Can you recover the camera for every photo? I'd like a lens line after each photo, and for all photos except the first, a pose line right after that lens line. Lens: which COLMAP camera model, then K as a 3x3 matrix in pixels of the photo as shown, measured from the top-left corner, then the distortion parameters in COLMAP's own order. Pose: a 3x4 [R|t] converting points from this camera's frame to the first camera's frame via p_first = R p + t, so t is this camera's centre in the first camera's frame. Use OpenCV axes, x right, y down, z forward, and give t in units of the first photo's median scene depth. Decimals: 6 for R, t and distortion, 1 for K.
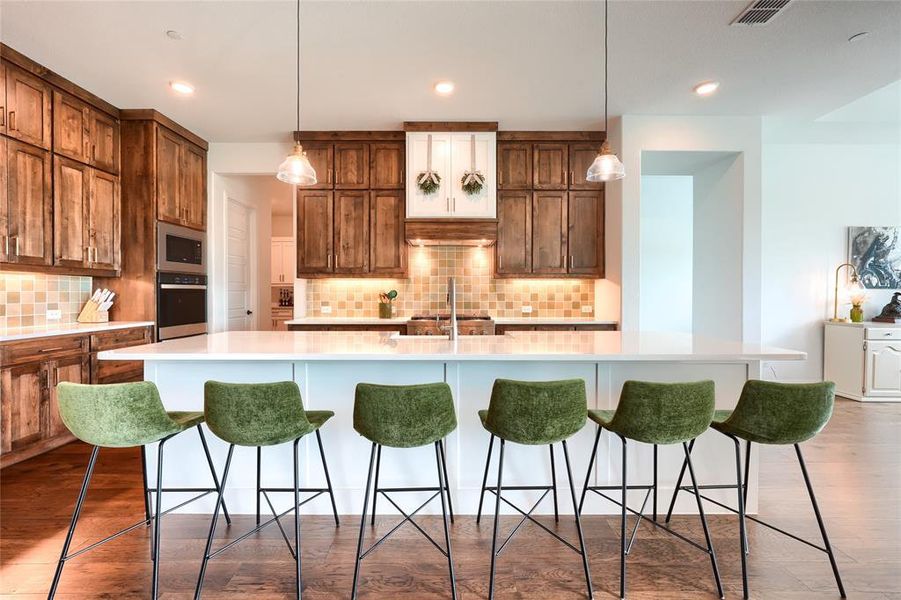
lens RADIAL K [[379.0, 0, 453.7], [0, 379.0, 297.6], [0, 0, 1]] dist [-0.008571, 0.003162]
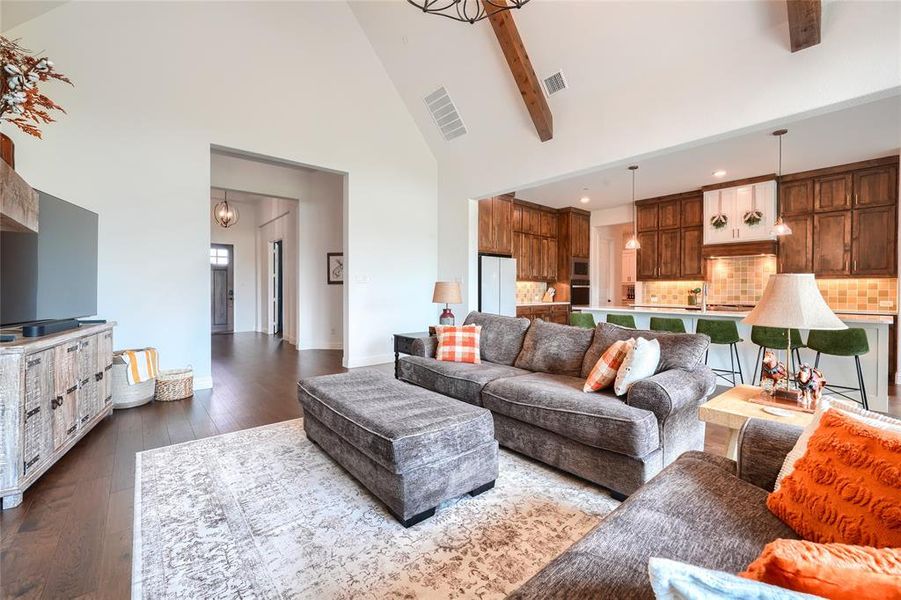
lens RADIAL K [[379.0, 0, 455.6], [0, 379.0, 291.5], [0, 0, 1]] dist [-0.008571, 0.003162]
pose [[0.651847, 0.005928, -0.758327, 0.396758], [-0.009627, 0.999954, -0.000458, 0.006341], [0.758290, 0.007600, 0.651874, -0.840253]]
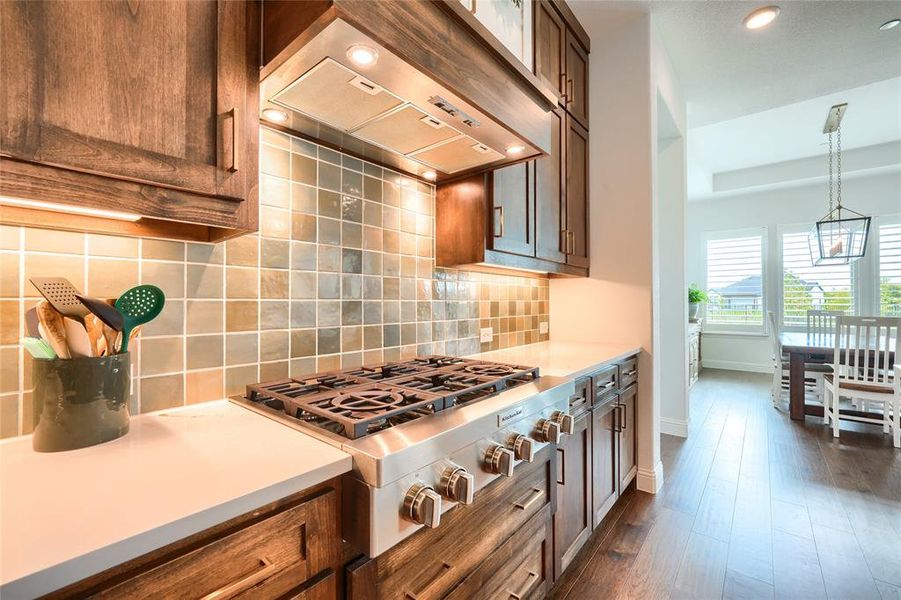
lens RADIAL K [[379.0, 0, 445.1], [0, 379.0, 304.6], [0, 0, 1]] dist [-0.008571, 0.003162]
pose [[0.658758, -0.006916, 0.752323, -0.212143], [0.011831, 0.999929, -0.001167, -0.007781], [-0.752262, 0.009670, 0.658793, 0.783433]]
